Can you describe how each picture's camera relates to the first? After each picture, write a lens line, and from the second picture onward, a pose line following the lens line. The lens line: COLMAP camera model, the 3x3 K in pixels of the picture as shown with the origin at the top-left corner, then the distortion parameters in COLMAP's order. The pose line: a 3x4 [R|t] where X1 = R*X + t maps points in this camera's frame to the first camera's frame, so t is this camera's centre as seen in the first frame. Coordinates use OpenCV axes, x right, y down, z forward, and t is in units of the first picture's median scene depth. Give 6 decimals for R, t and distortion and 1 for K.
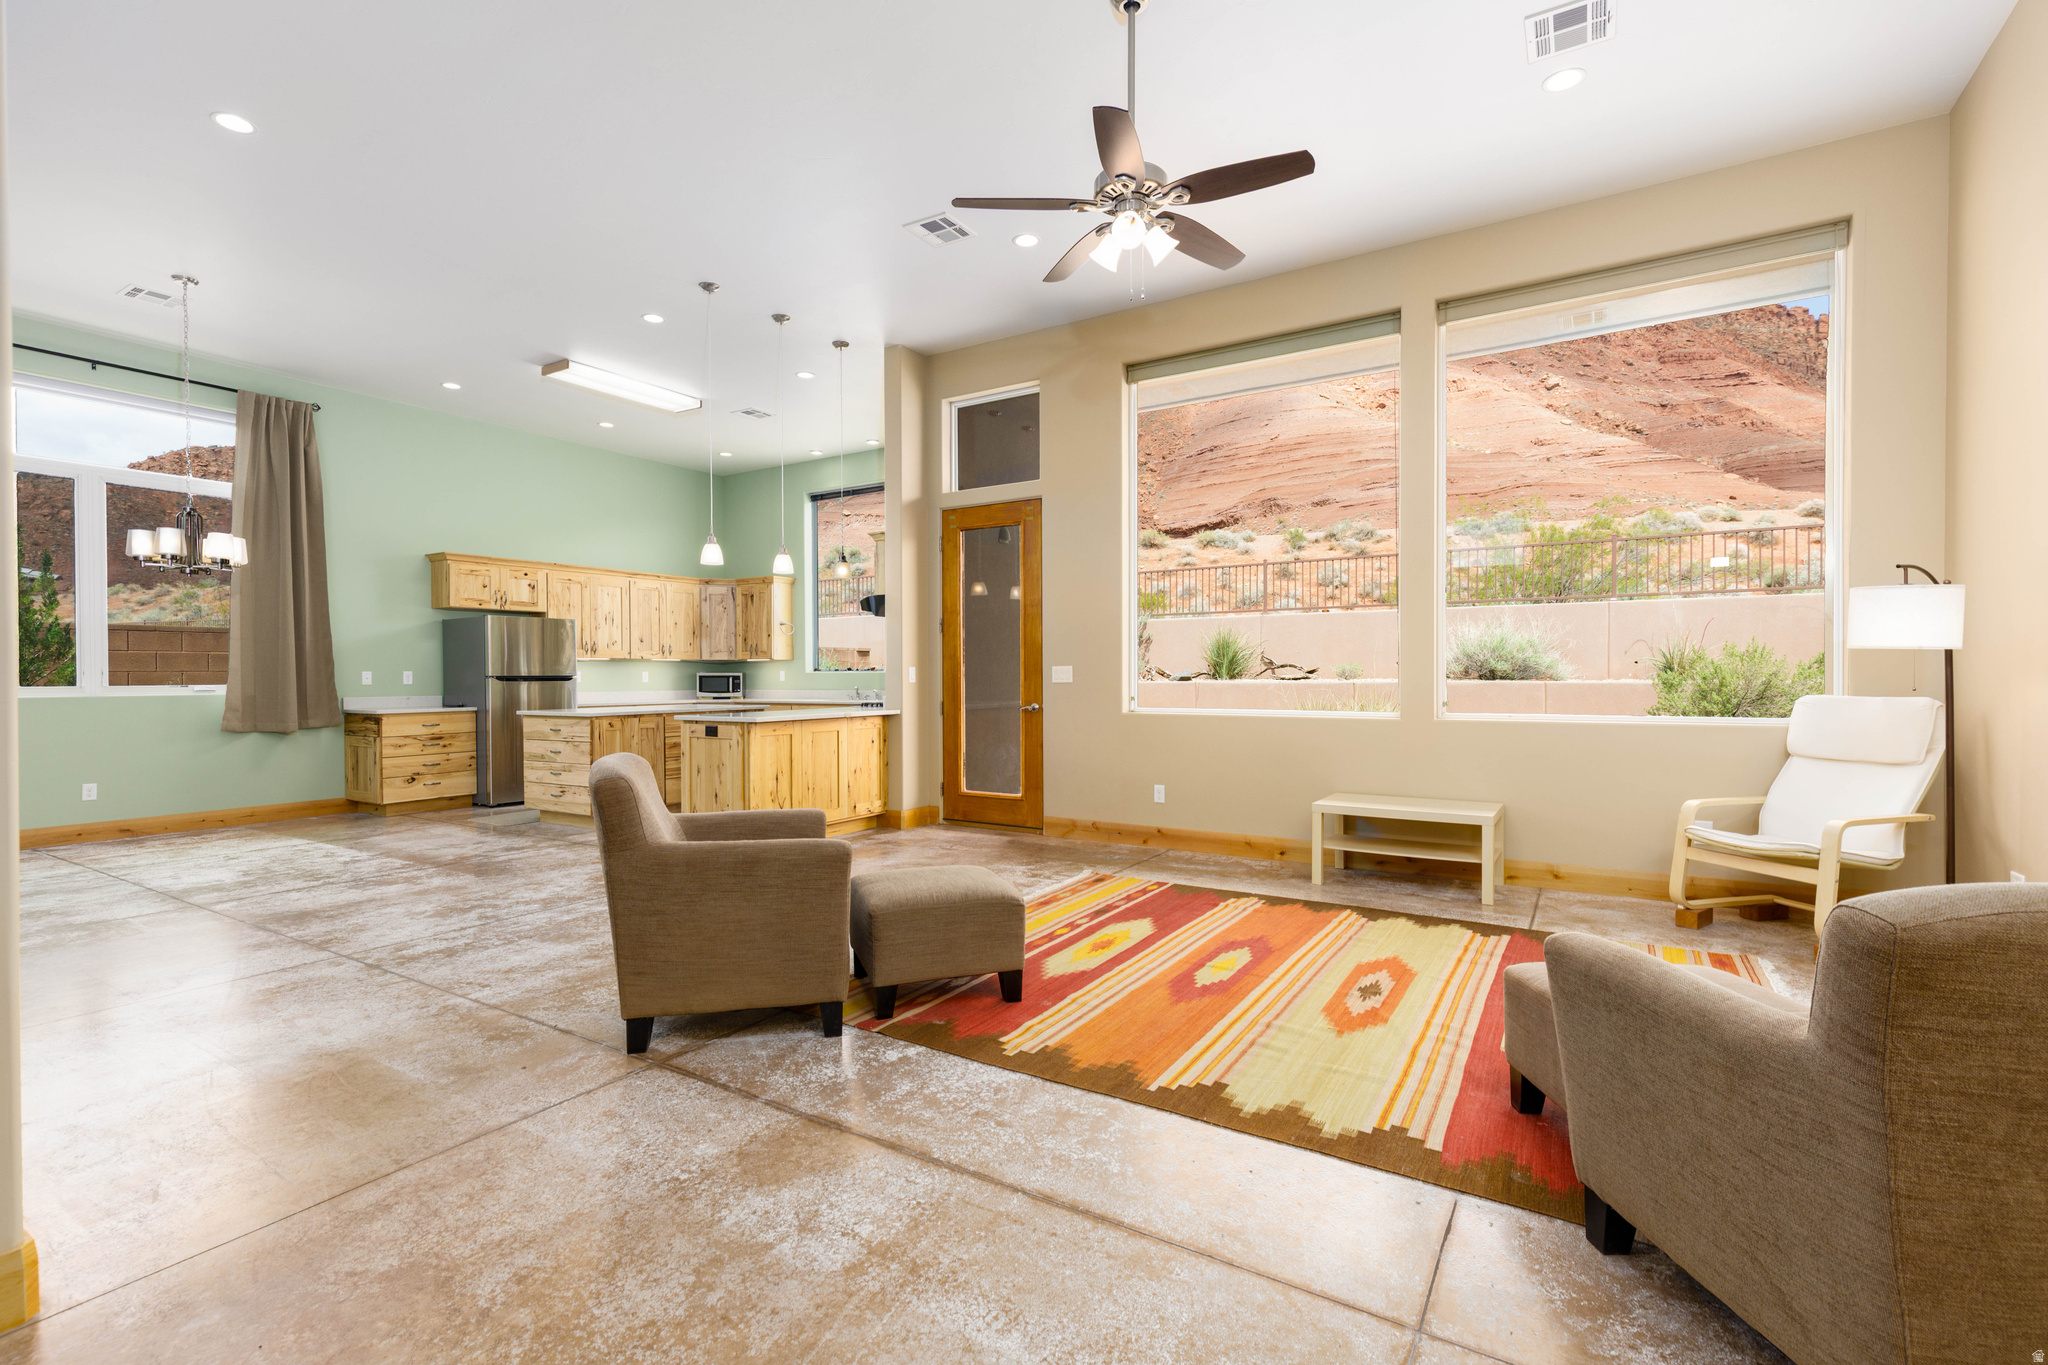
lens RADIAL K [[911.3, 0, 1031.5], [0, 911.3, 686.5], [0, 0, 1]] dist [0.004897, 0.000372]
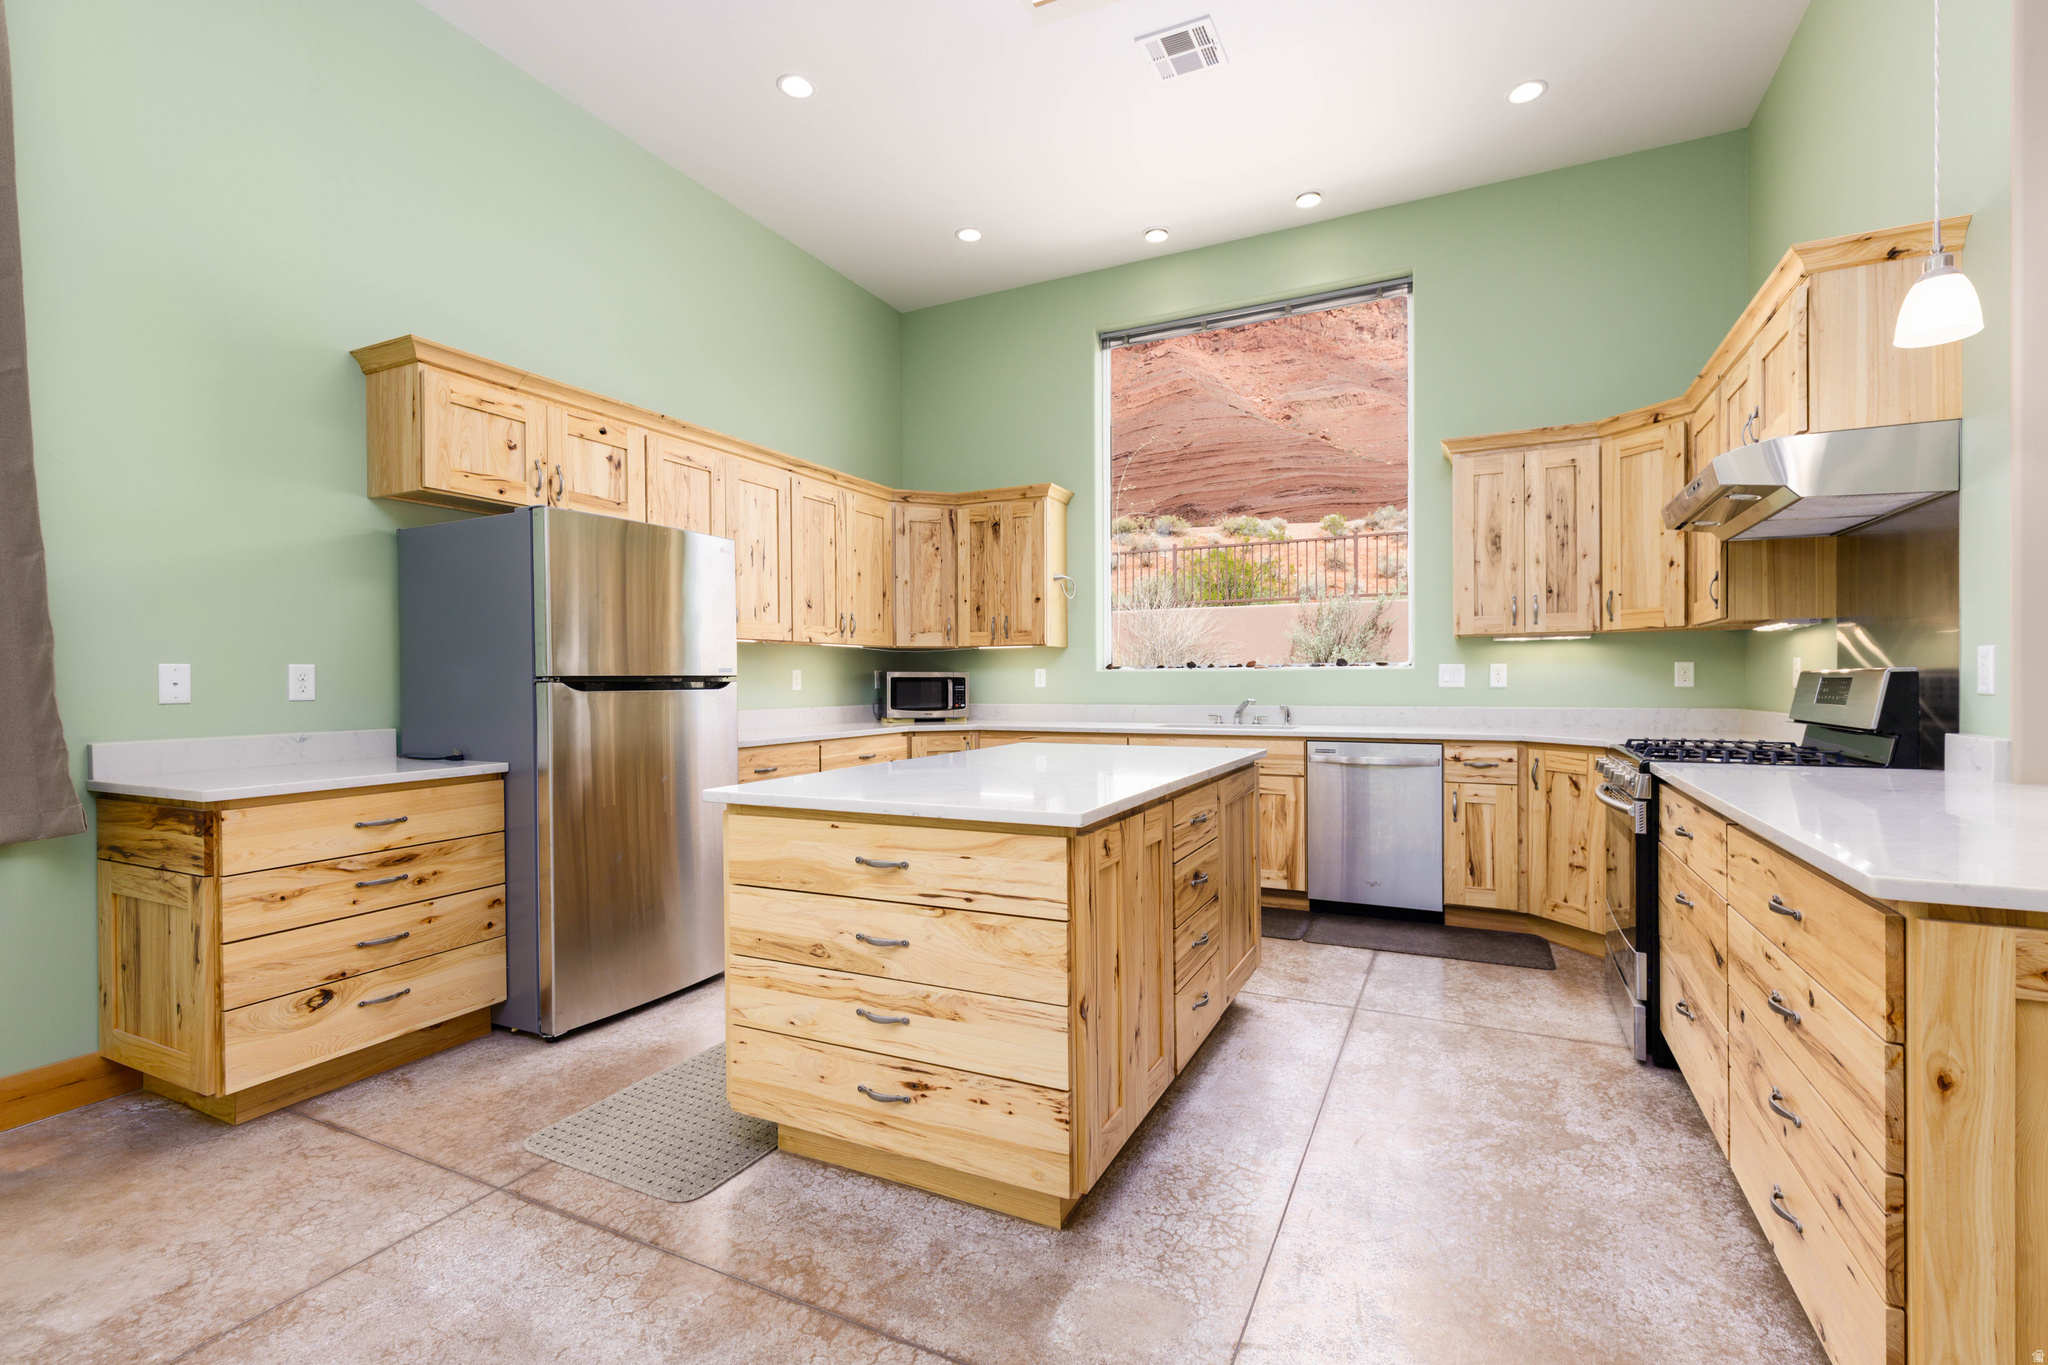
lens RADIAL K [[911.3, 0, 1029.2], [0, 911.3, 683.3], [0, 0, 1]] dist [0.004897, 0.000372]
pose [[0.995122, -0.002609, 0.098620, -0.419165], [0.003503, 0.999954, -0.008887, -0.004655], [-0.098592, 0.009189, 0.995085, 0.593603]]
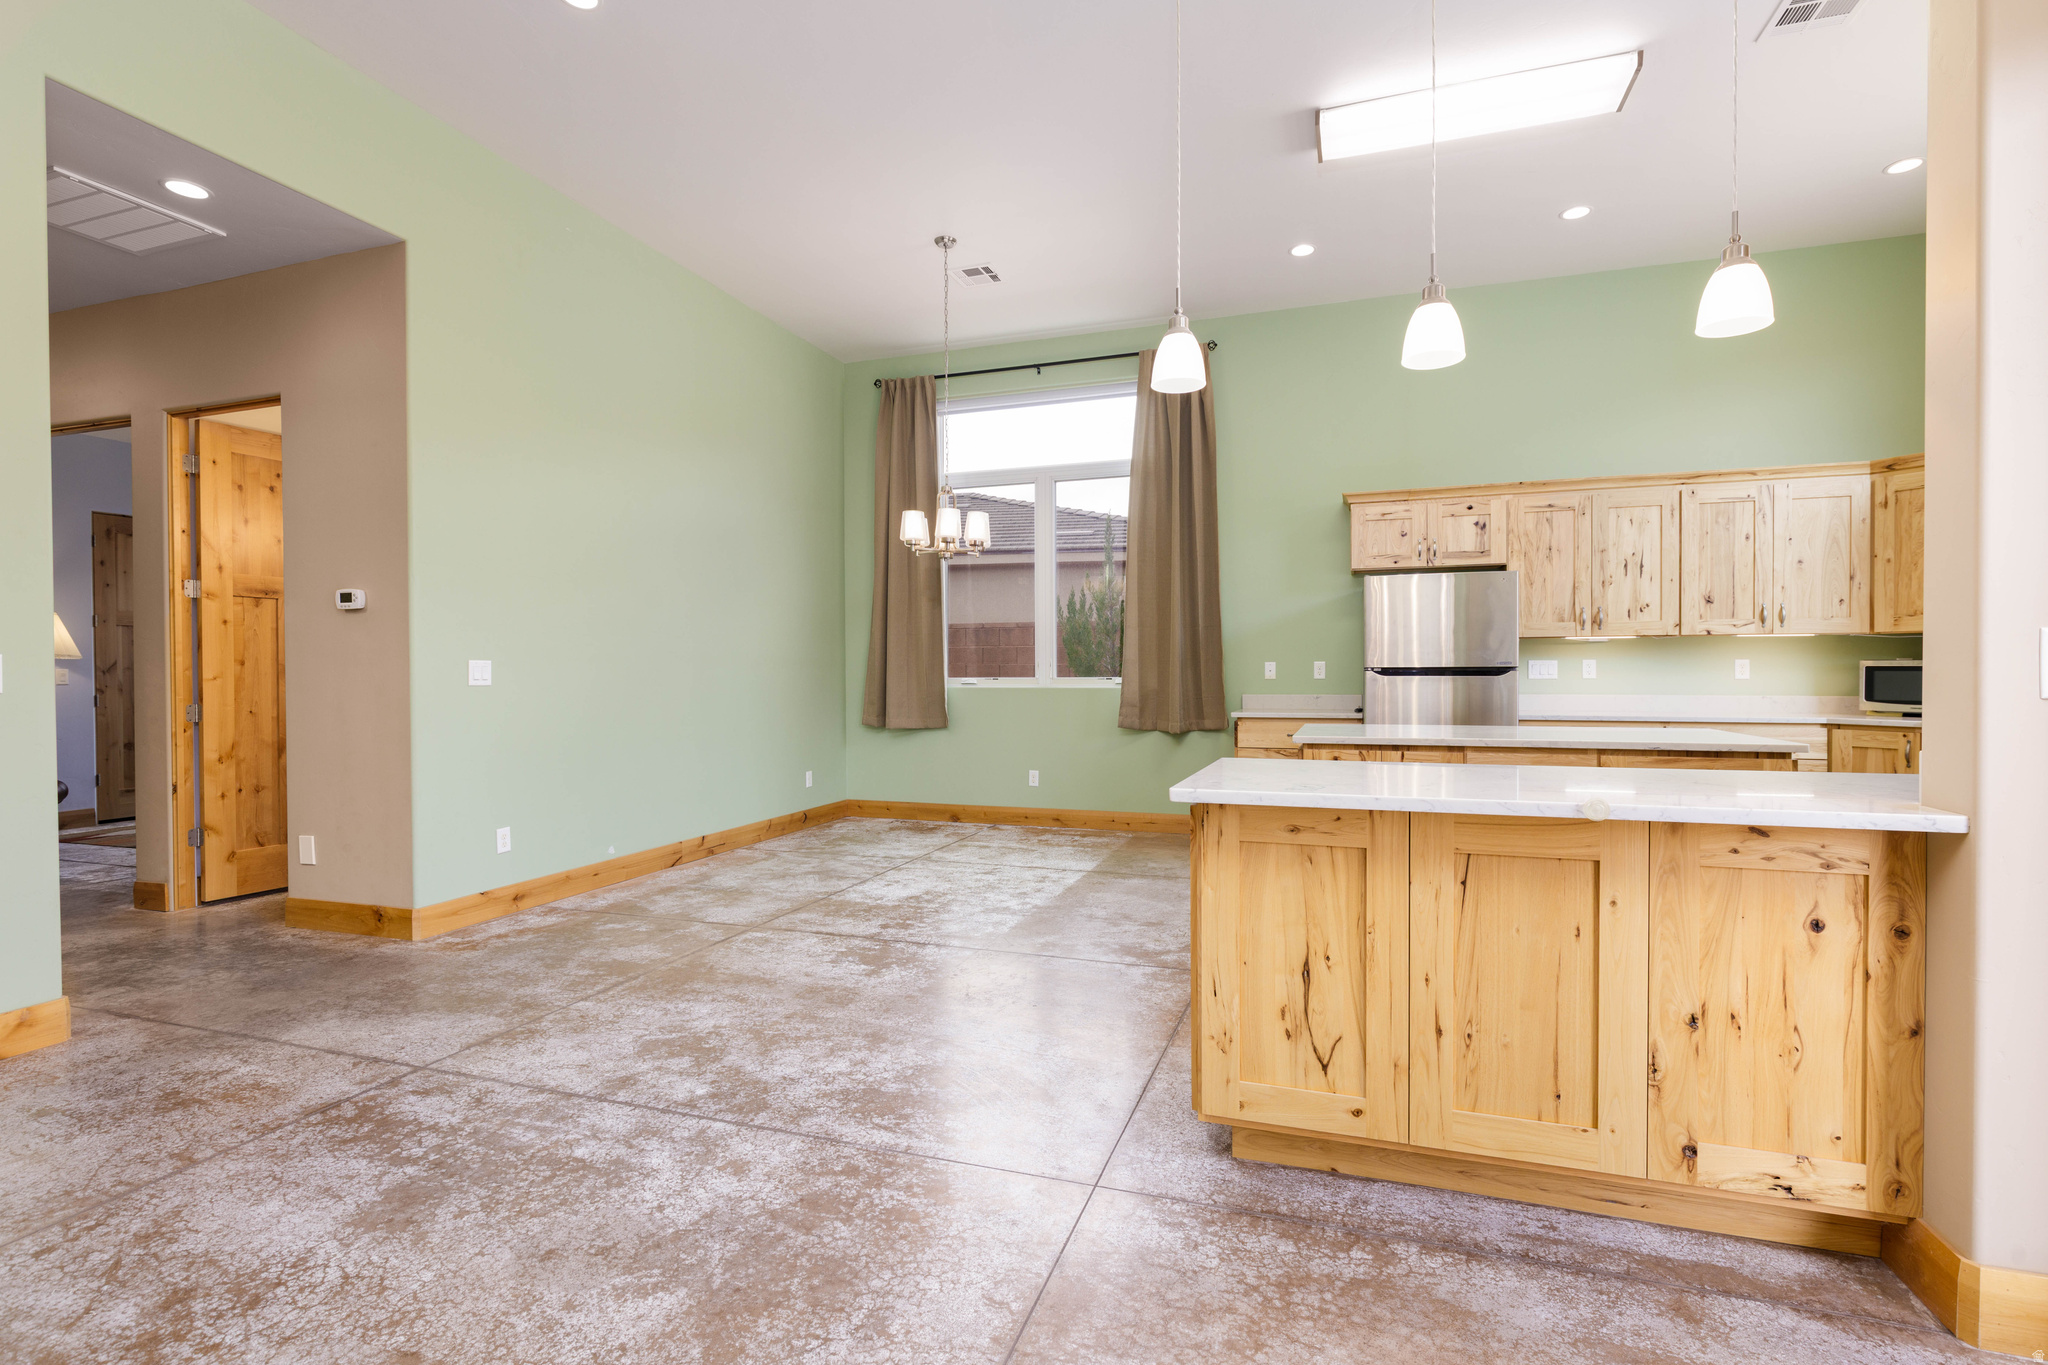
lens RADIAL K [[956.5, 0, 1029.2], [0, 956.5, 682.9], [0, 0, 1]] dist [-0.001399, 0.000530]
pose [[0.226614, 0.015292, -0.973865, 0.027930], [-0.010232, 0.999859, 0.013319, -0.006758], [0.973931, 0.006947, 0.226739, 0.573084]]
